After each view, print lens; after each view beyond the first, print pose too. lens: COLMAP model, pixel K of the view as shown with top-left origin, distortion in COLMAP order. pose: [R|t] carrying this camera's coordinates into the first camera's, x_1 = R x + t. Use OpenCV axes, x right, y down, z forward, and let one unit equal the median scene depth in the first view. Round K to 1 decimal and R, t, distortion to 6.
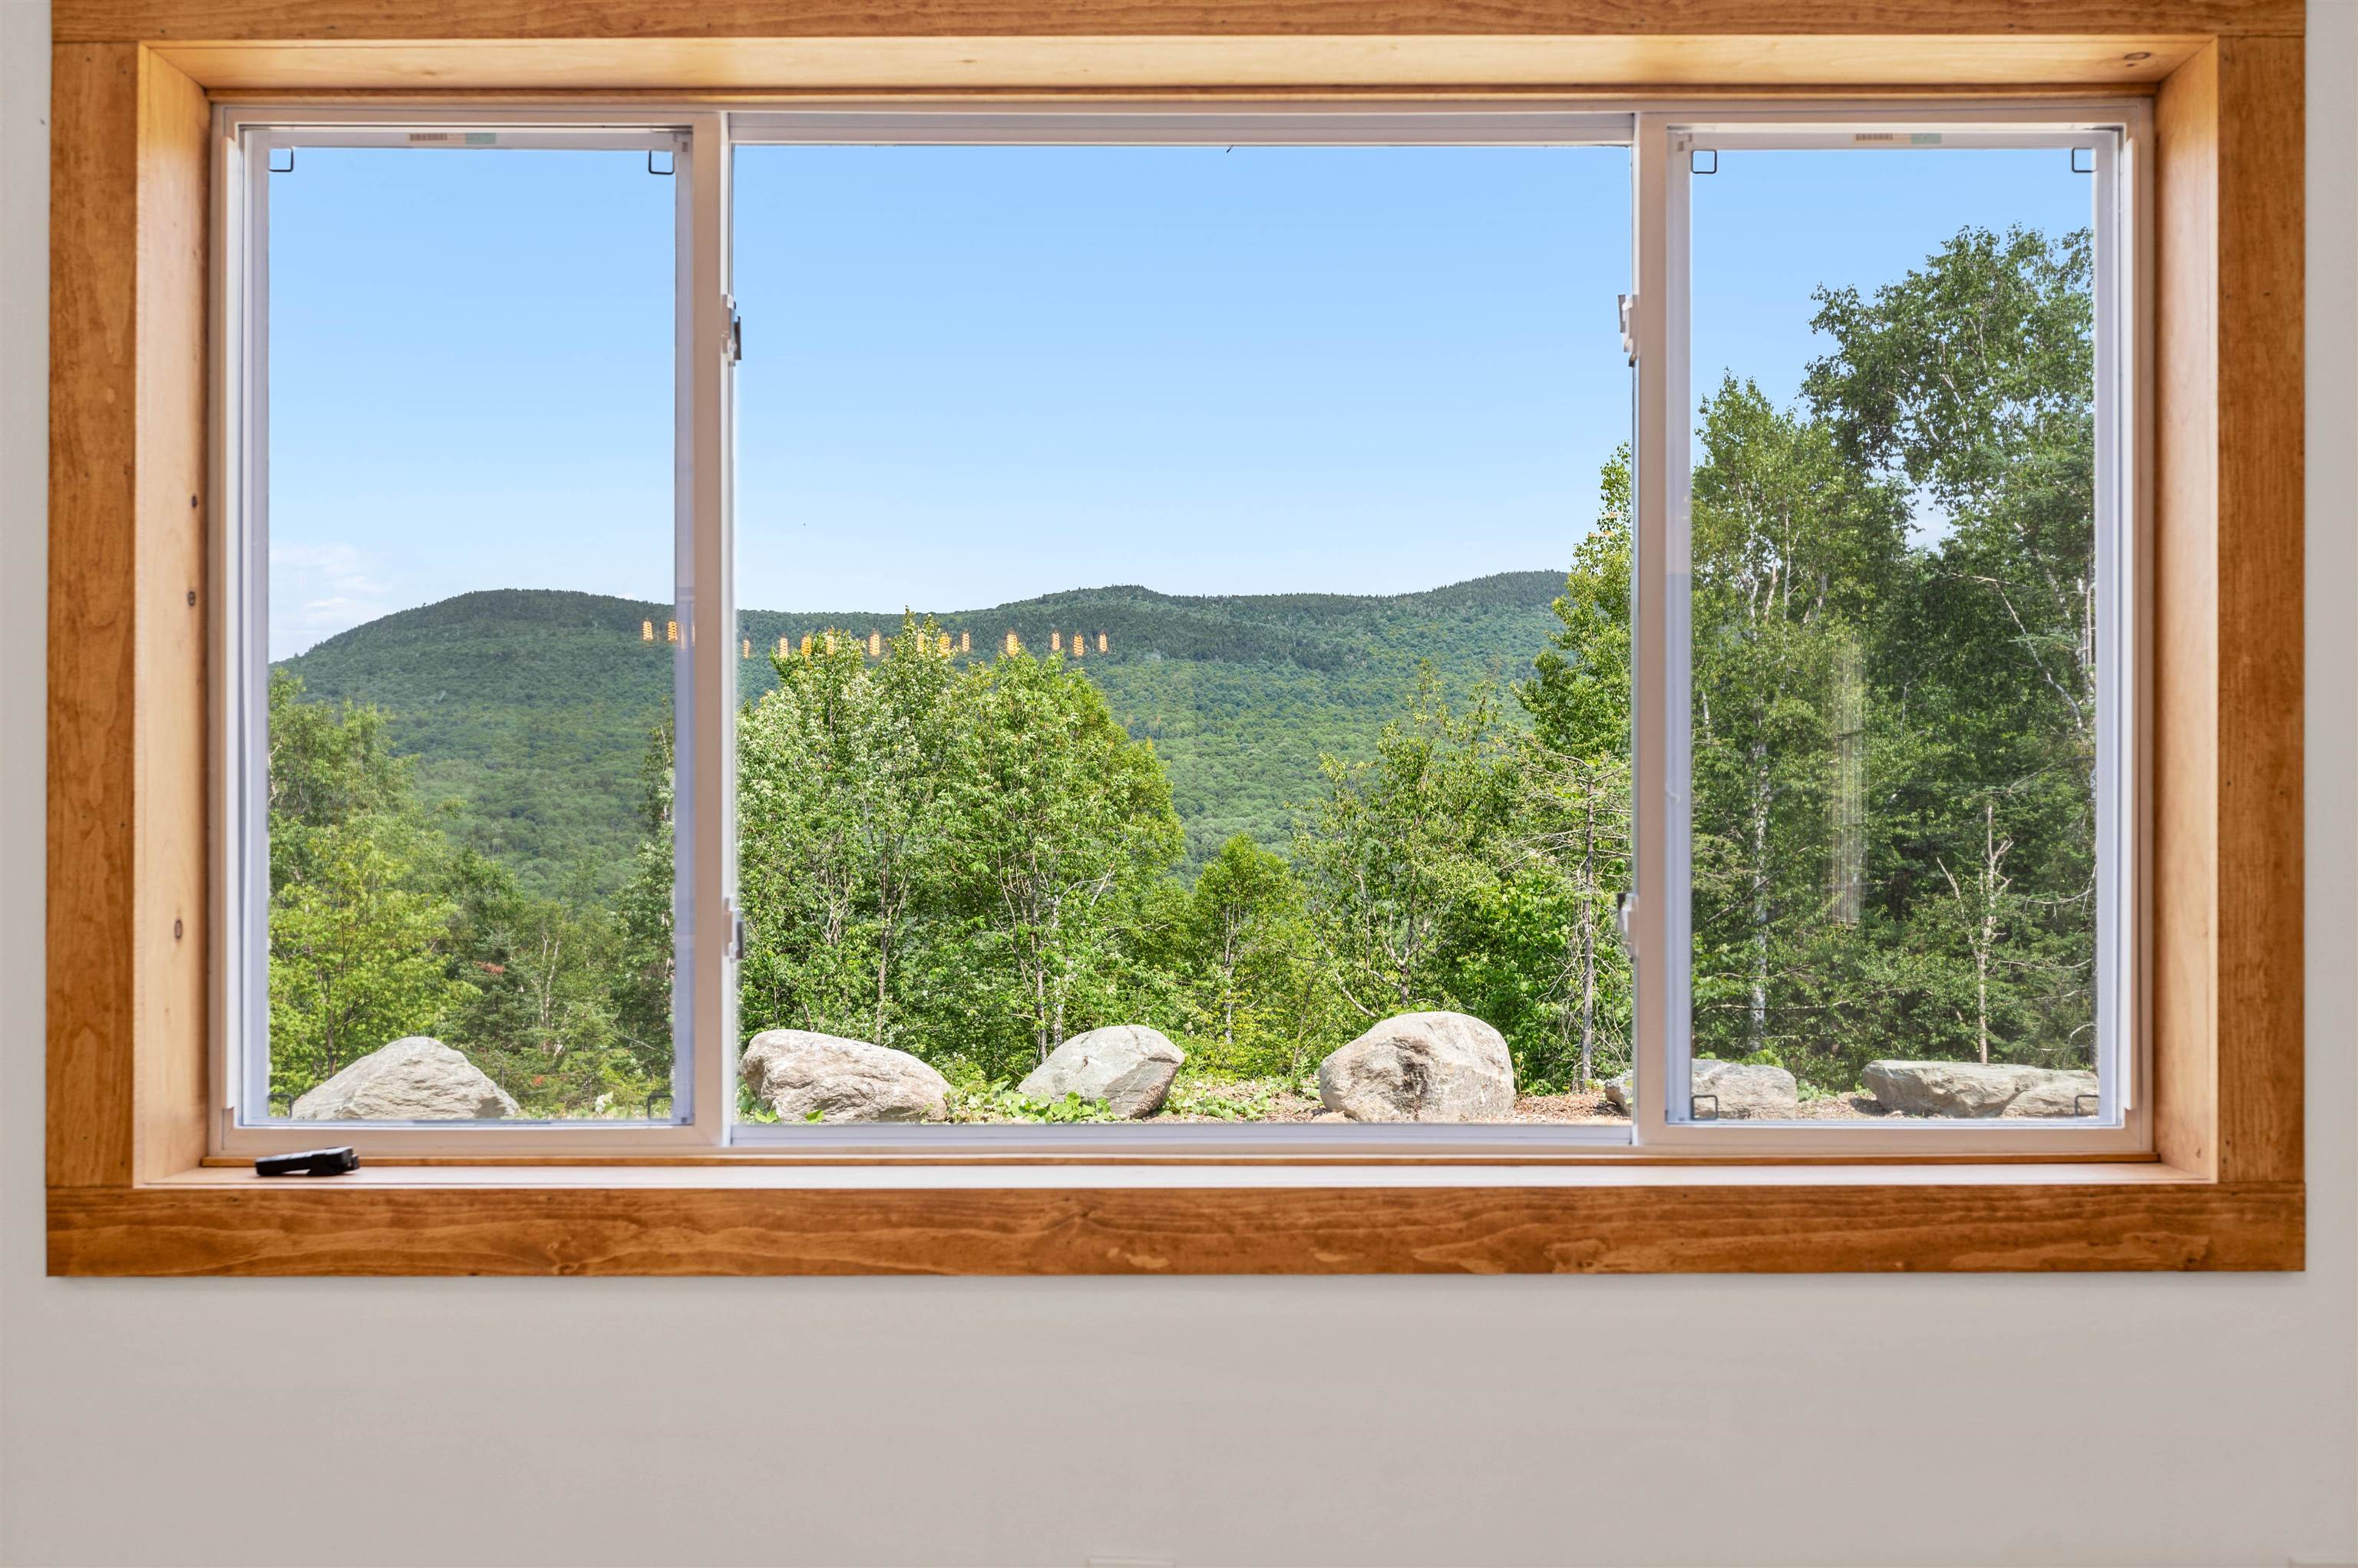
lens RADIAL K [[2065.2, 0, 1273.9], [0, 2065.2, 841.6], [0, 0, 1]] dist [0.003235, 0.005964]
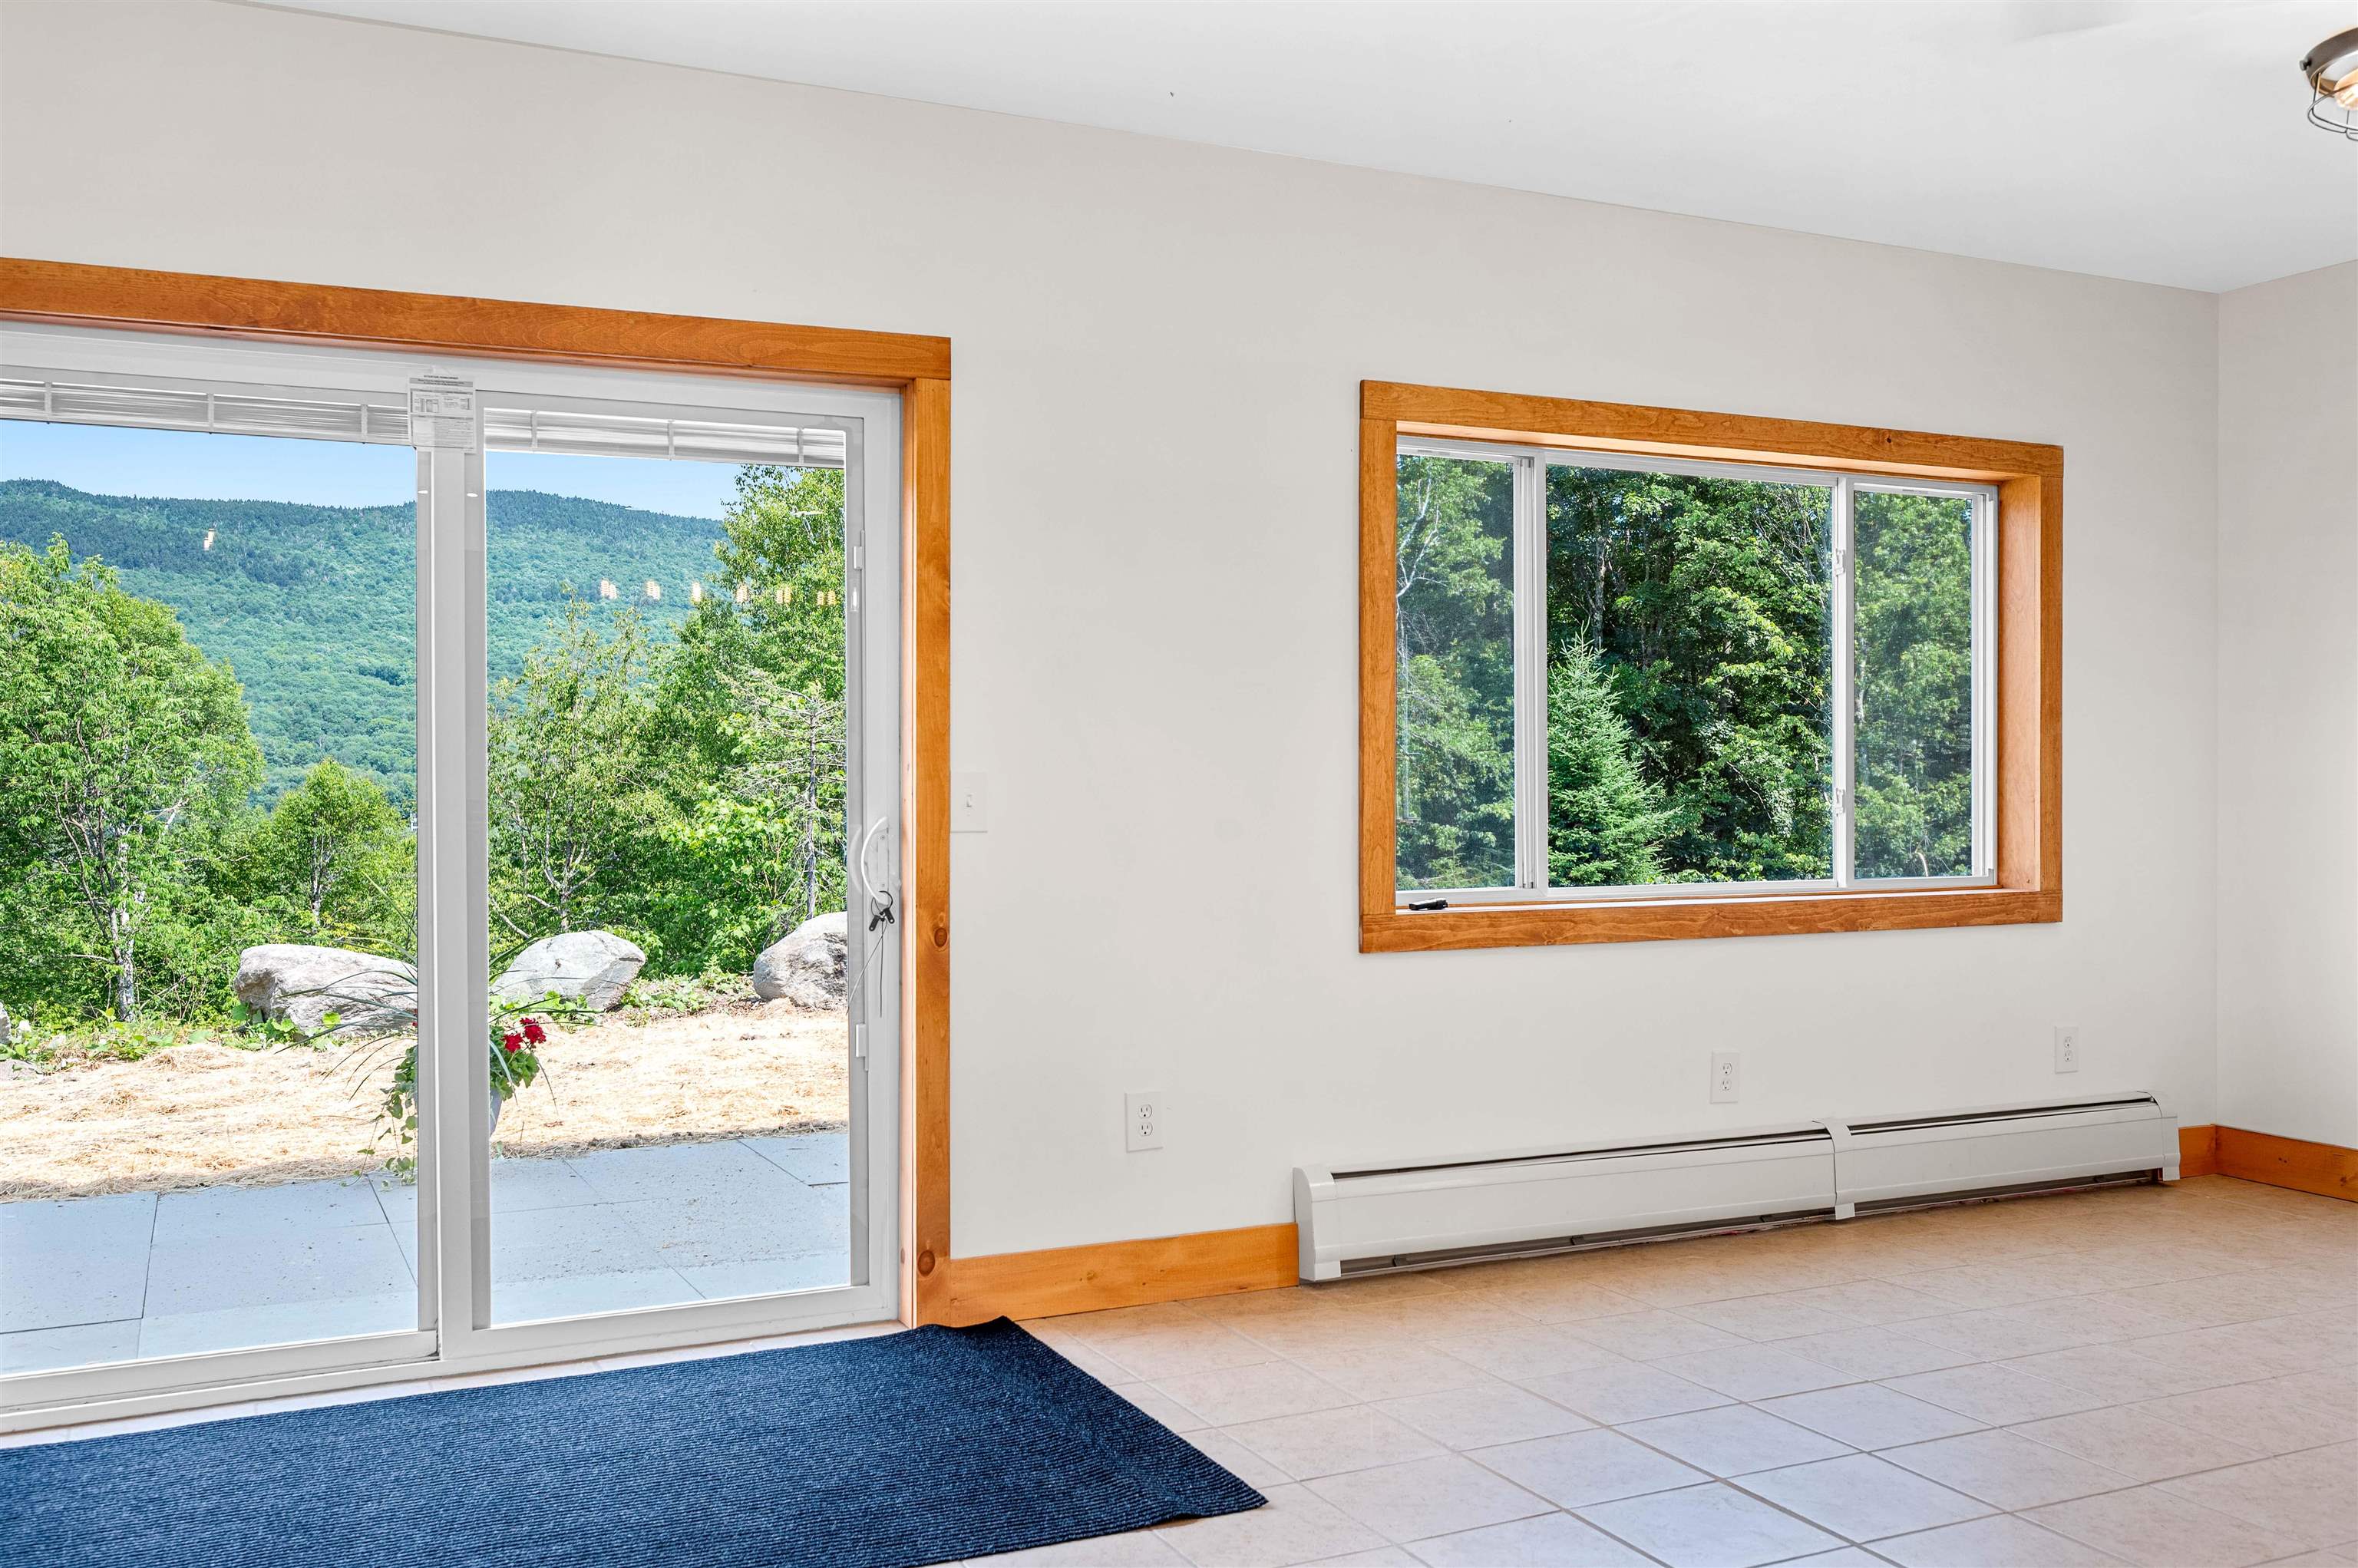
lens RADIAL K [[2065.2, 0, 1167.6], [0, 2065.2, 784.8], [0, 0, 1]] dist [0.003235, 0.005964]
pose [[0.900903, -0.001161, 0.434018, -0.296201], [-0.001953, 0.999975, 0.006729, 0.001104], [-0.434015, -0.006910, 0.900879, -0.162463]]
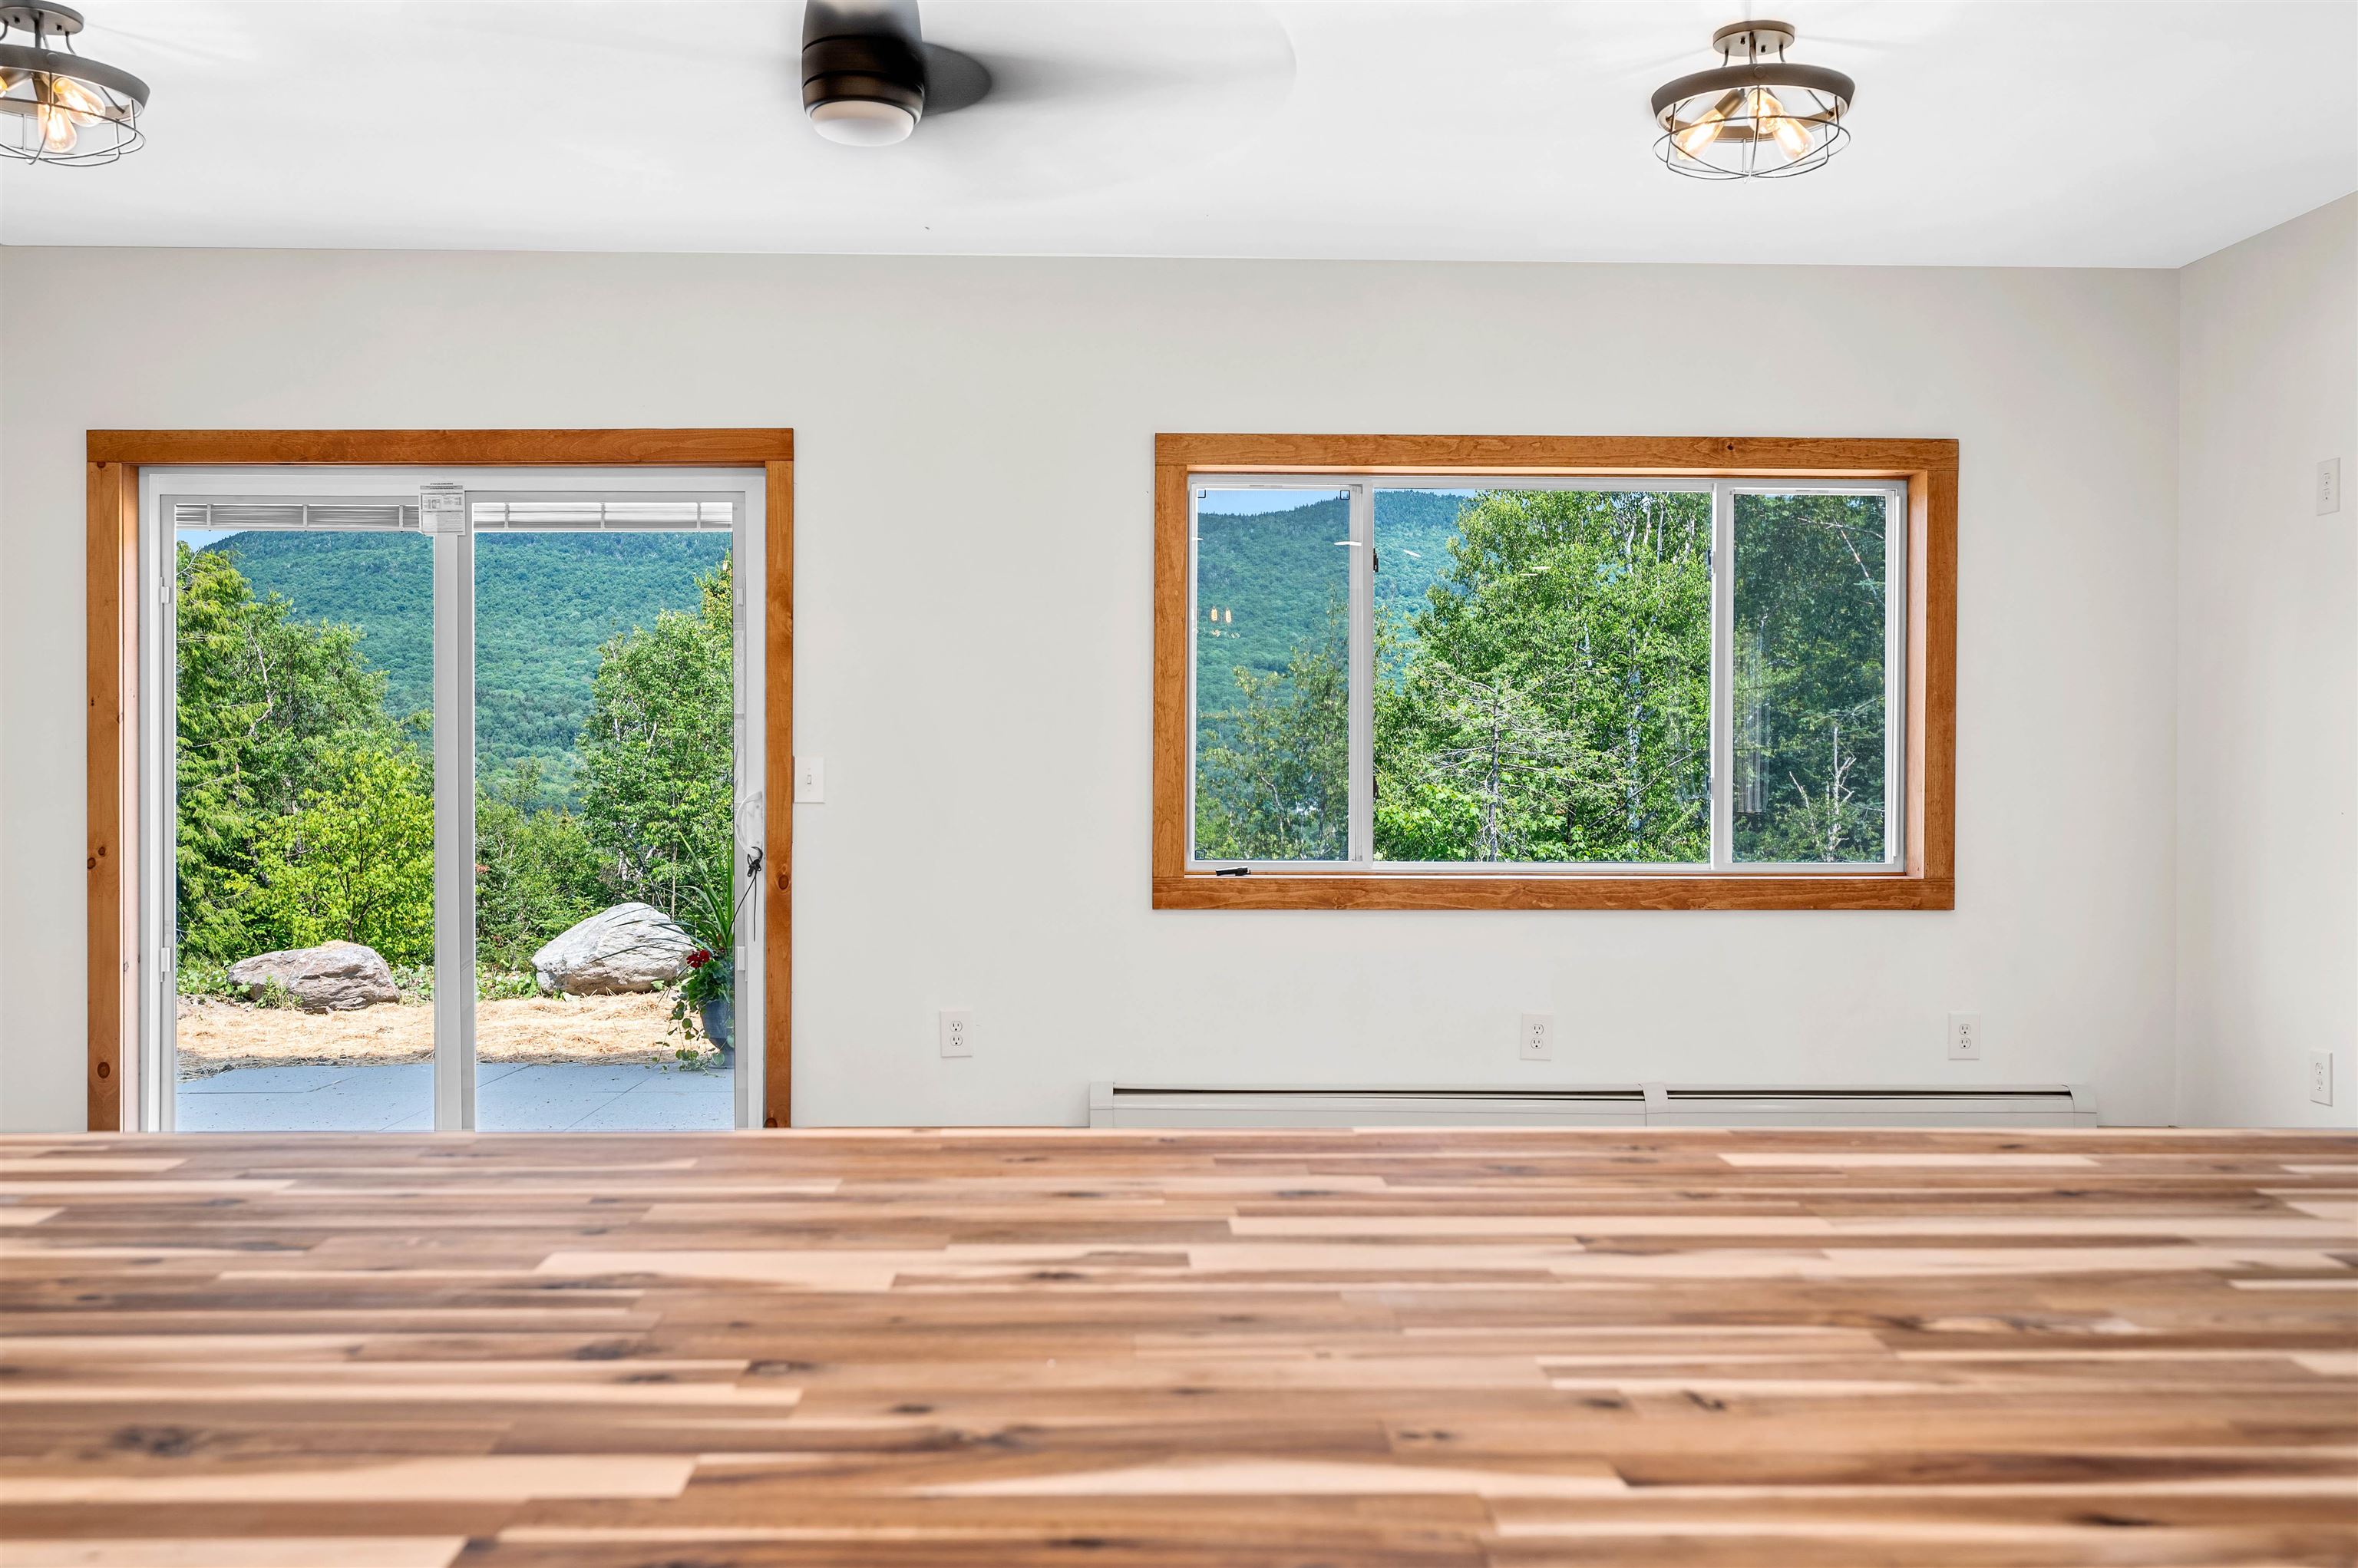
lens RADIAL K [[2065.2, 0, 1186.5], [0, 2065.2, 777.9], [0, 0, 1]] dist [0.003235, 0.005964]
pose [[0.999527, 0.004781, 0.030384, -0.104727], [-0.005112, 0.999928, 0.010834, 0.000449], [-0.030330, -0.010984, 0.999480, -0.294288]]
